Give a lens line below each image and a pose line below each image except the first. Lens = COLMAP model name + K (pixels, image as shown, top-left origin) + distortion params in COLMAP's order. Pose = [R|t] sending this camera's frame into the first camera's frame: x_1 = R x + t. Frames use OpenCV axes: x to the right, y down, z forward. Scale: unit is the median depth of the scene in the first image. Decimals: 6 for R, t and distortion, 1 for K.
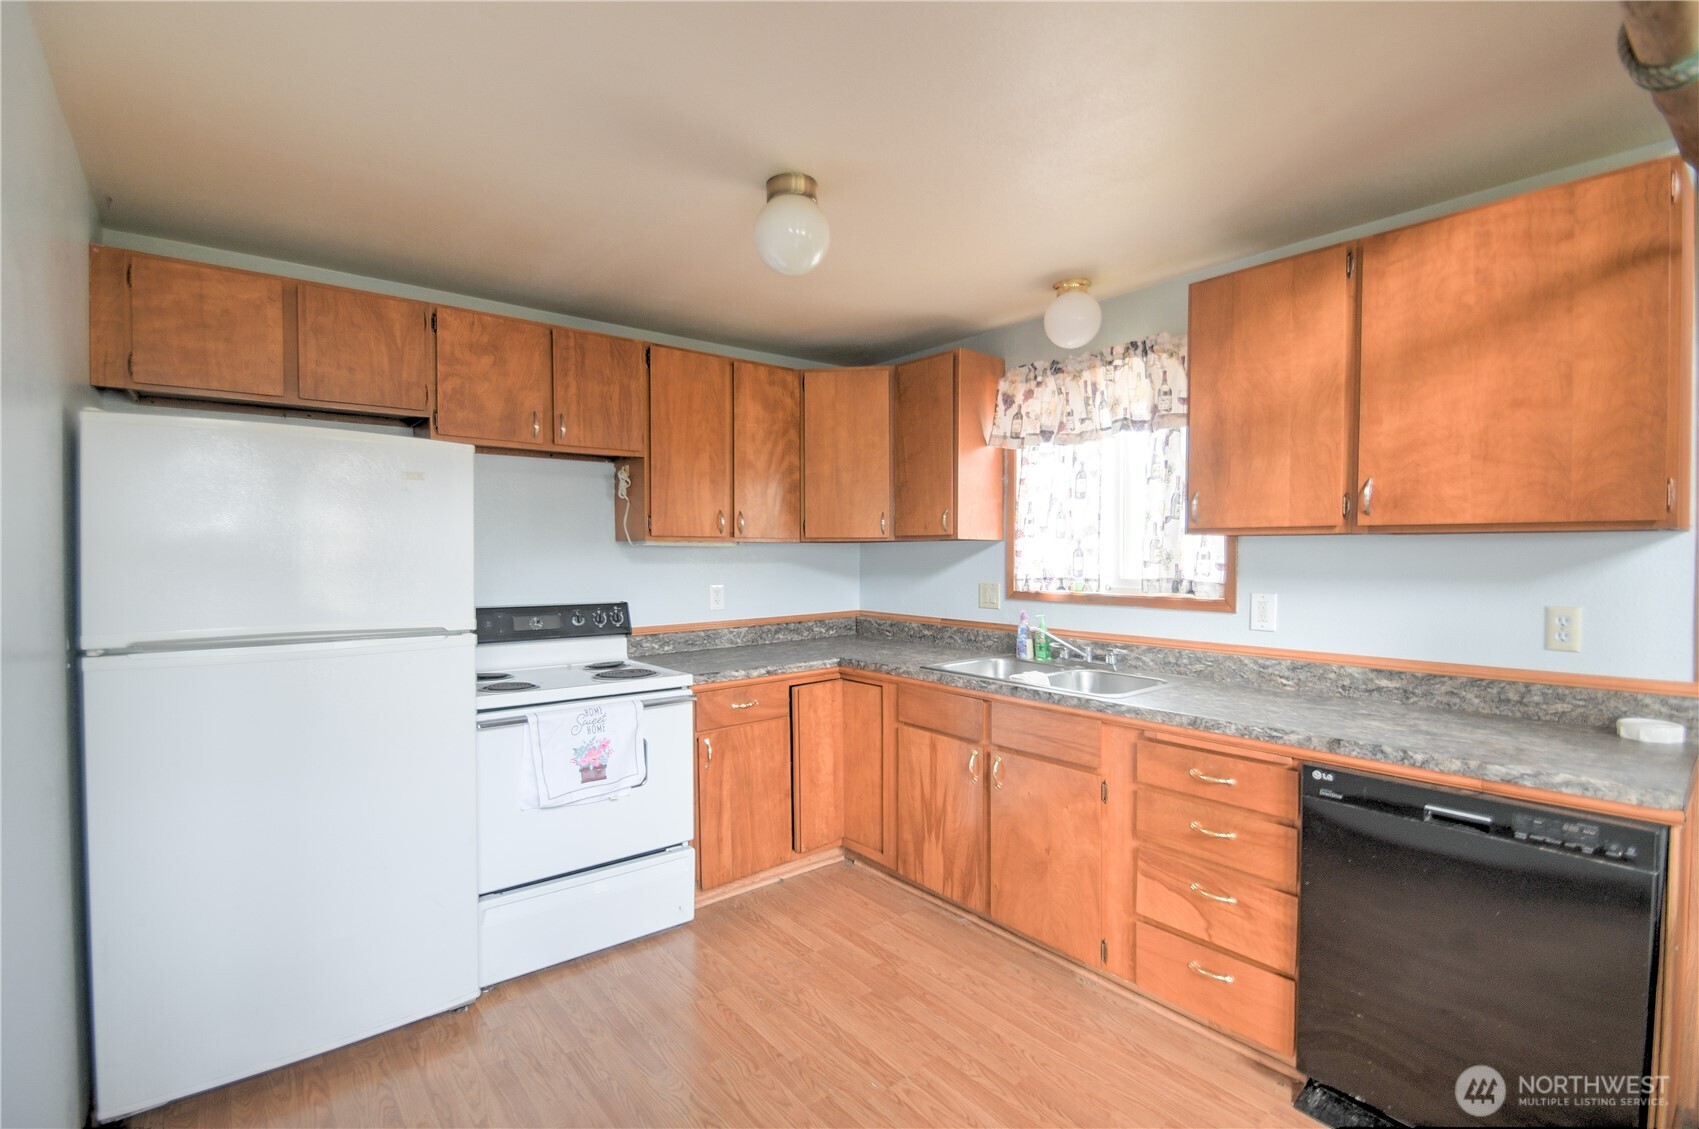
lens RADIAL K [[761.7, 0, 829.9], [0, 761.7, 569.8], [0, 0, 1]] dist [0.002593, -0.010722]
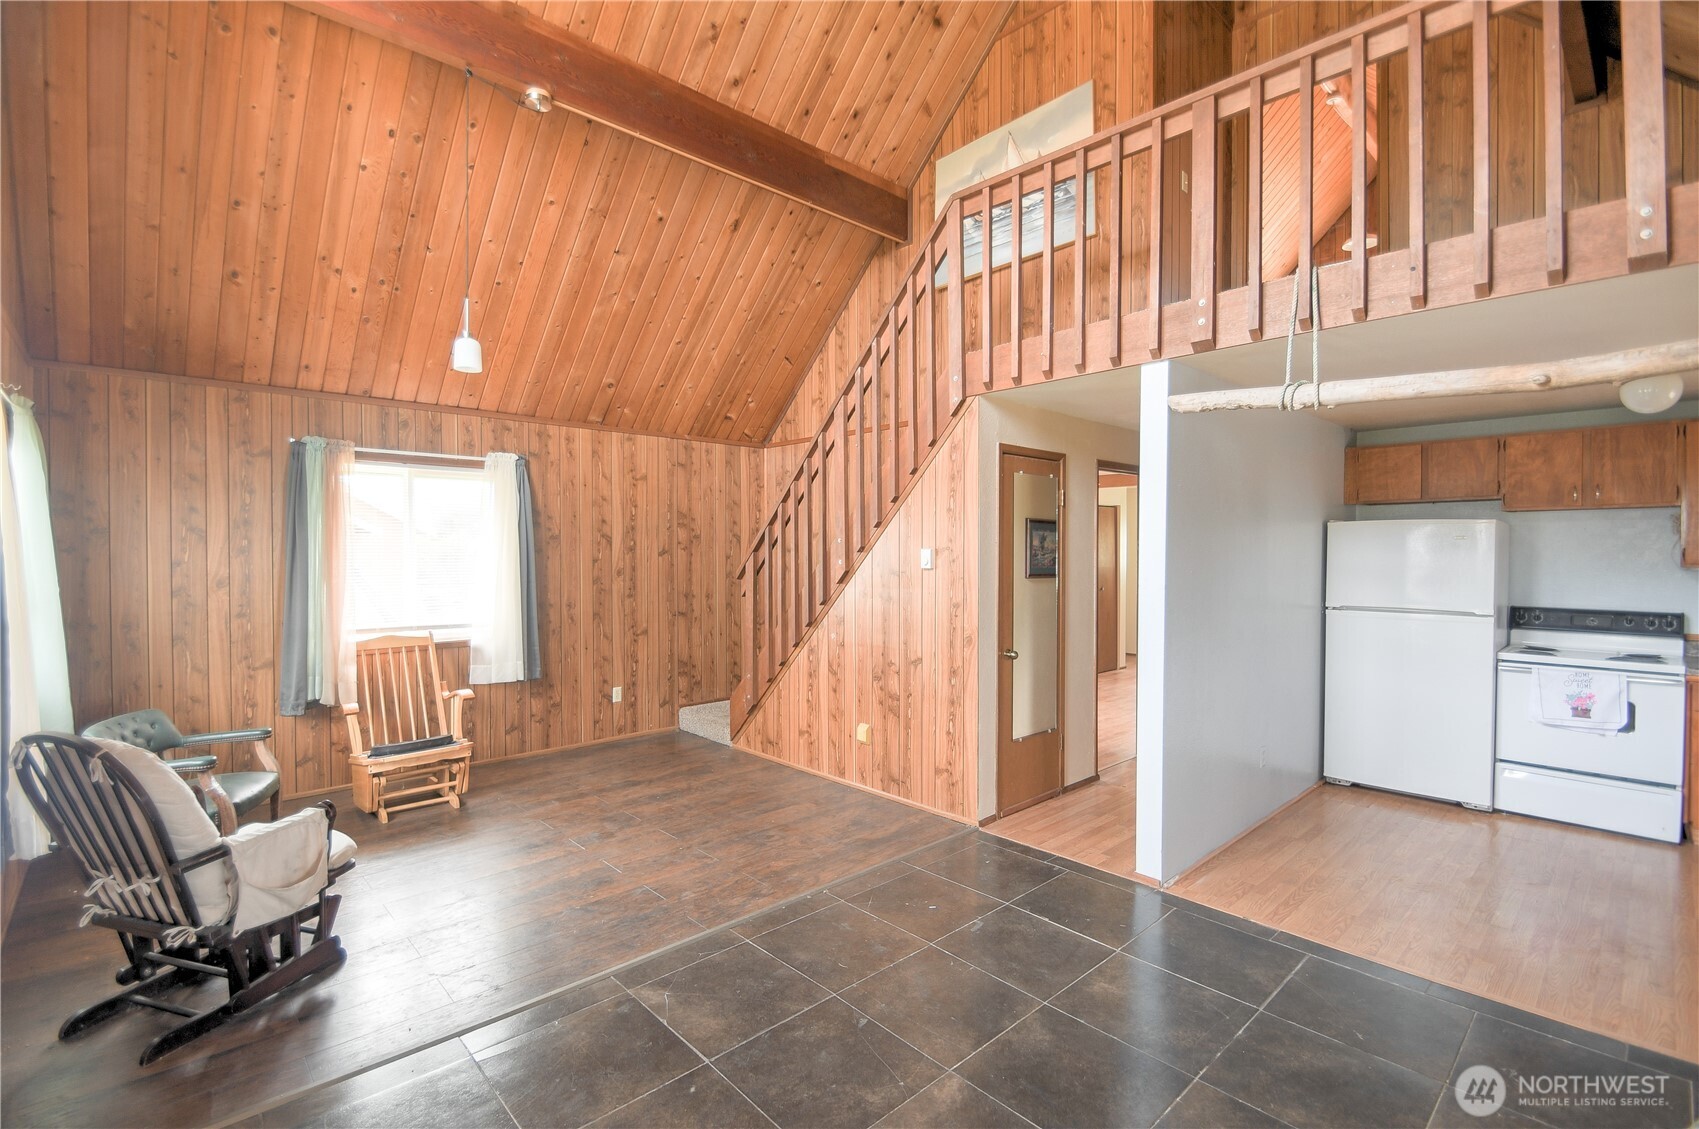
lens RADIAL K [[774.9, 0, 849.5], [0, 774.9, 564.5], [0, 0, 1]] dist [0.001469, -0.012838]
pose [[0.081829, 0.017292, -0.996496, 1.109663], [-0.020831, 0.999661, 0.015636, -0.038707], [0.996429, 0.019479, 0.082161, -0.649166]]
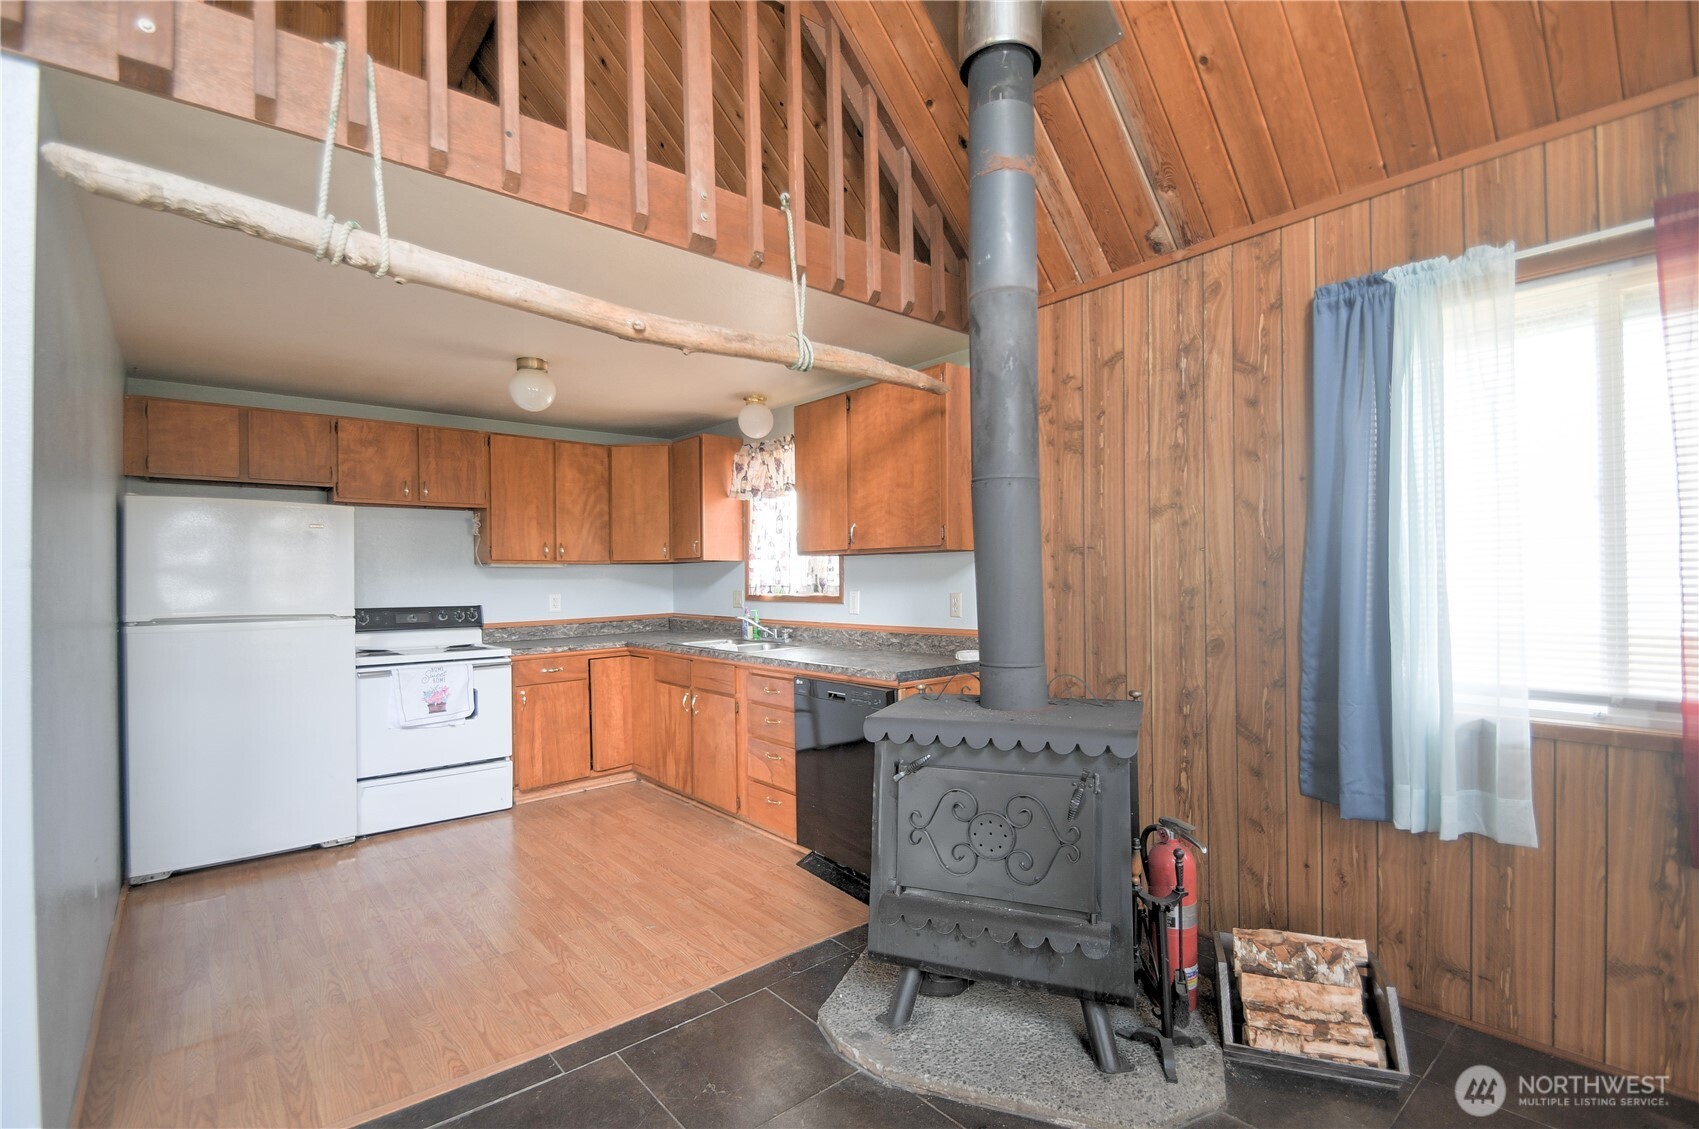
lens RADIAL K [[761.2, 0, 848.7], [0, 761.2, 581.7], [0, 0, 1]] dist [0.002545, -0.011772]
pose [[0.999041, -0.010724, 0.042455, 0.460221], [0.011489, 0.999775, -0.017825, 0.037552], [-0.042255, 0.018296, 0.998939, -0.603165]]
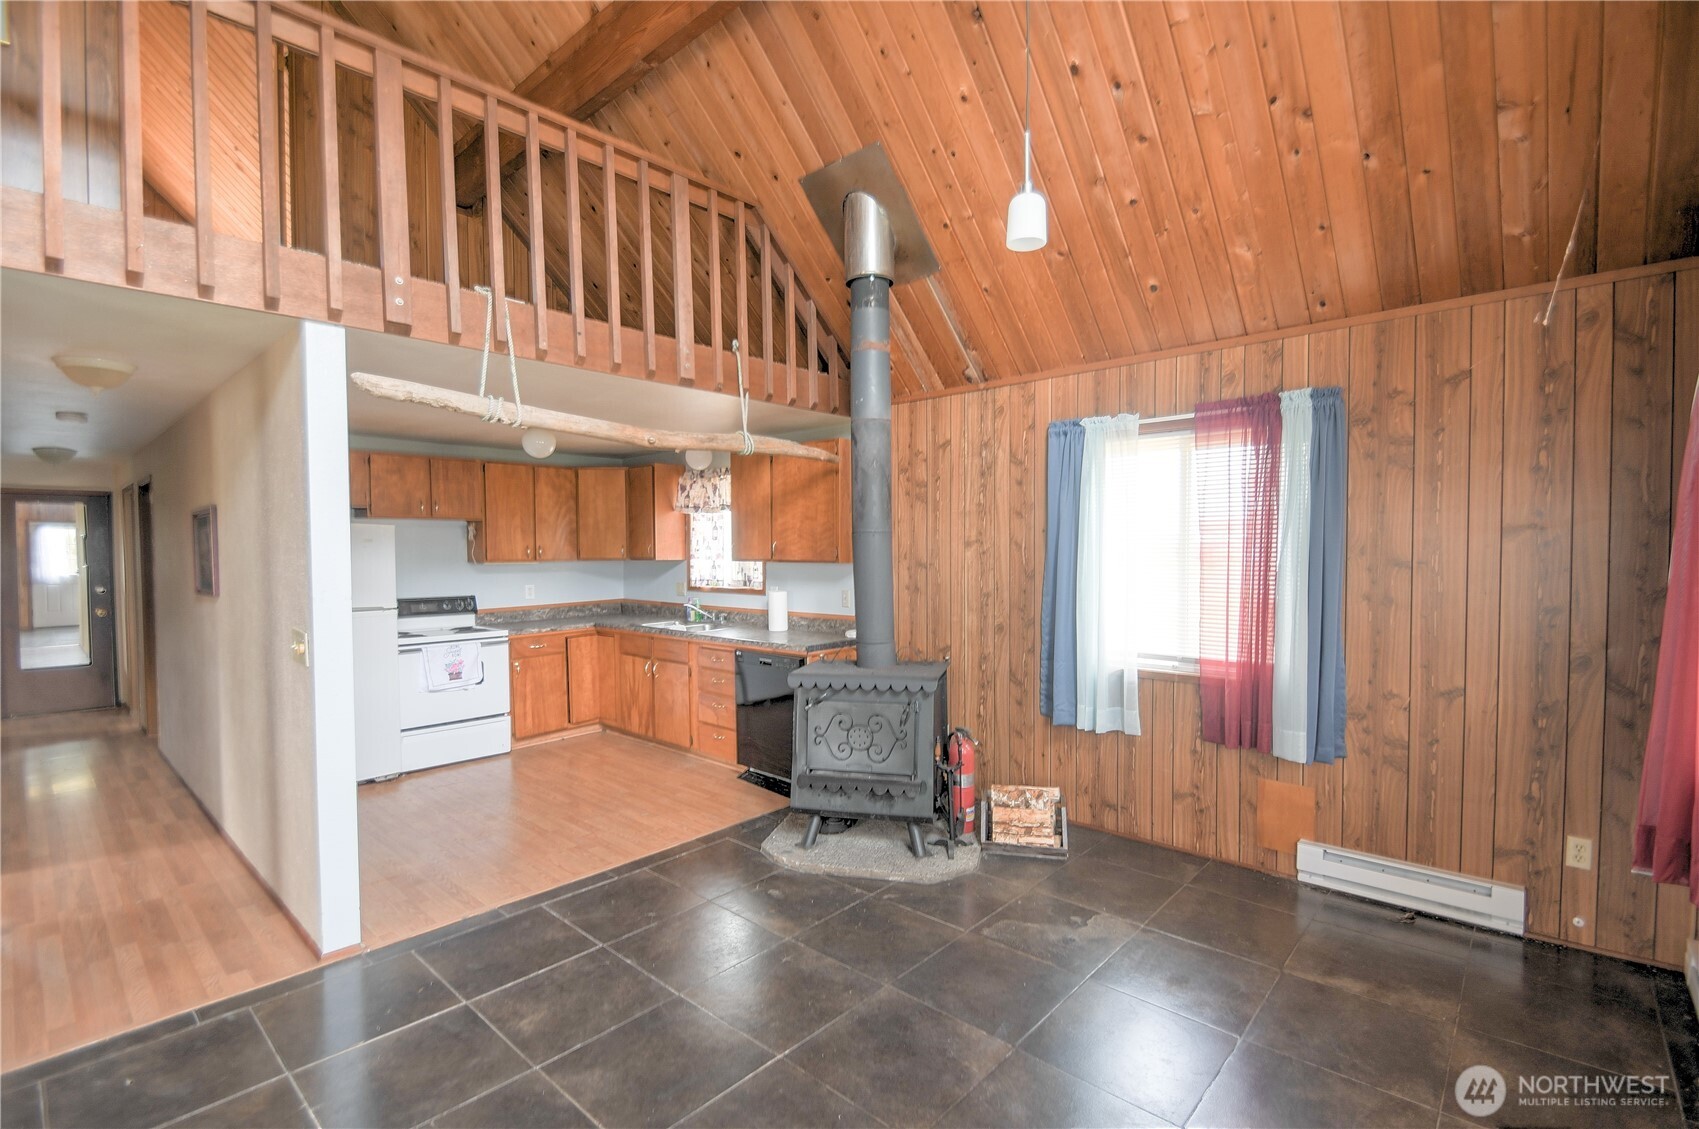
lens RADIAL K [[763.0, 0, 849.8], [0, 763.0, 573.8], [0, 0, 1]] dist [0.002681, -0.012369]
pose [[0.985654, -0.012255, 0.168331, 0.387448], [0.009986, 0.999848, 0.014318, -0.033706], [-0.168480, -0.012432, 0.985627, -1.188020]]
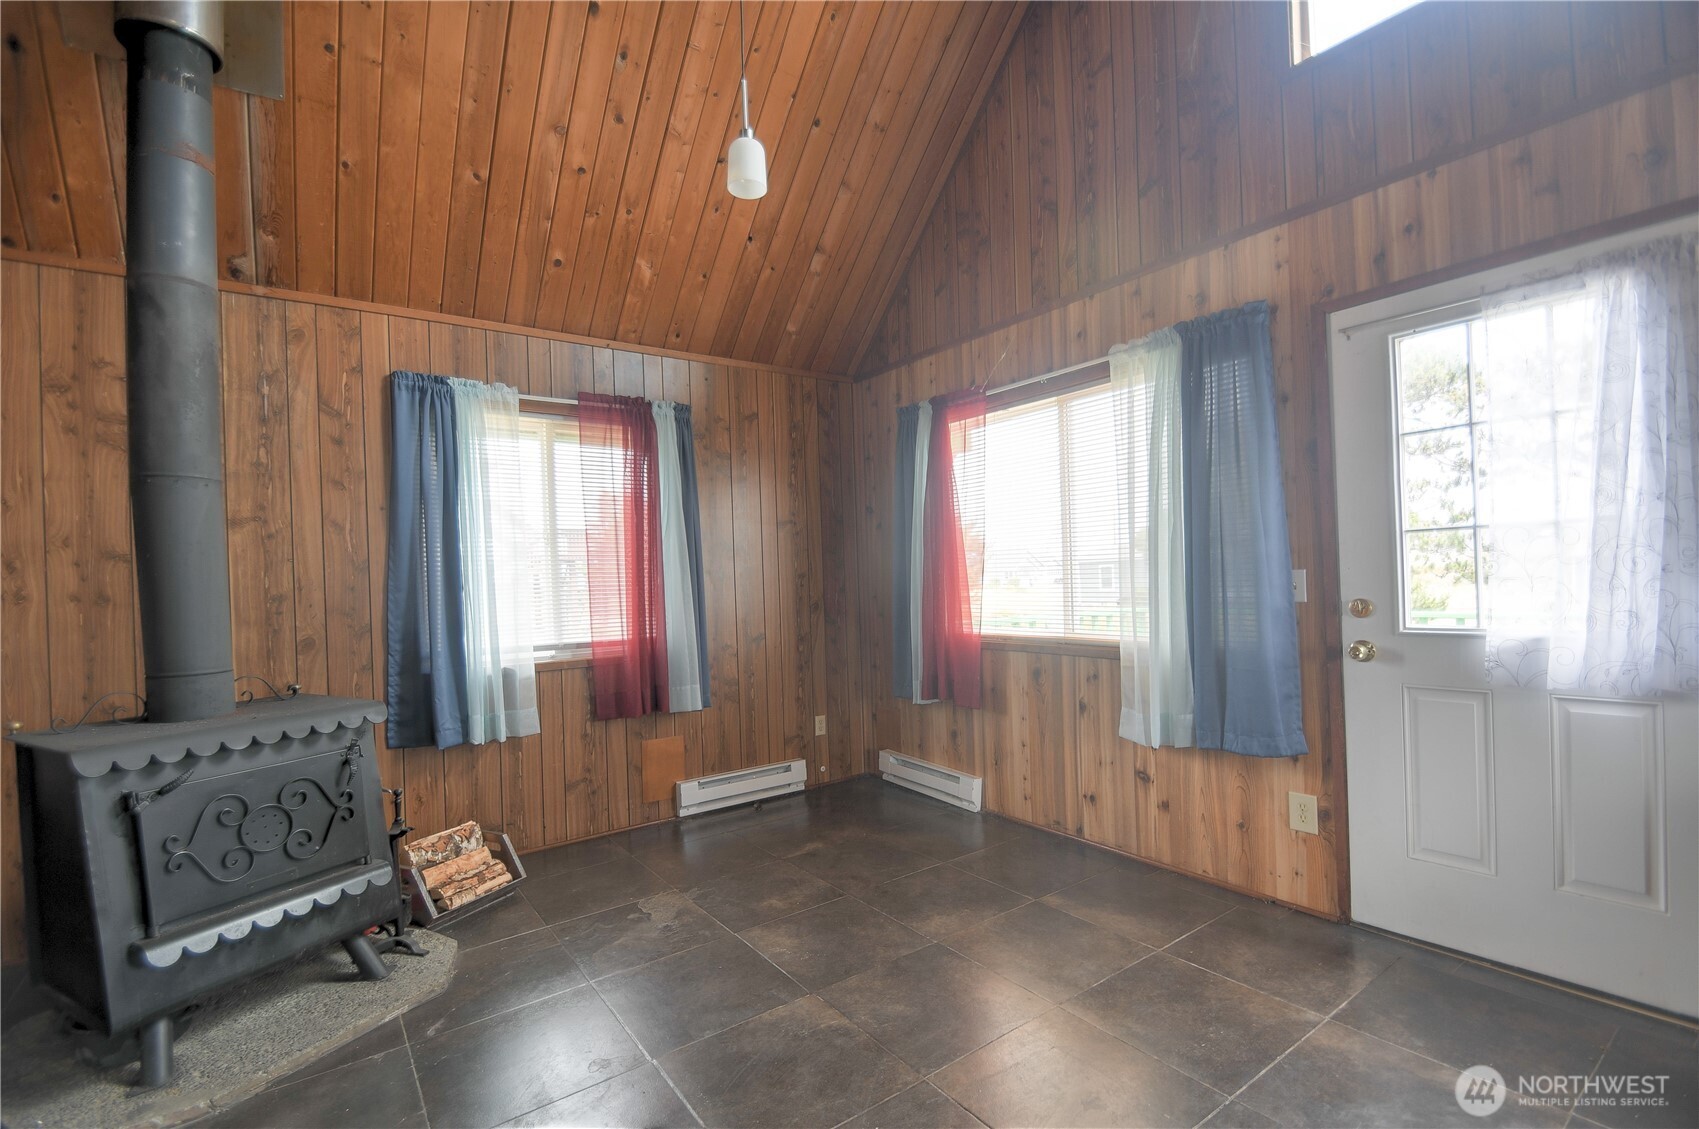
lens RADIAL K [[760.4, 0, 846.3], [0, 760.4, 580.5], [0, 0, 1]] dist [0.011527, -0.018426]
pose [[0.034783, -0.001865, 0.999393, -0.126170], [0.052897, 0.998600, 0.000023, 0.055982], [-0.997994, 0.052864, 0.034833, -0.484980]]
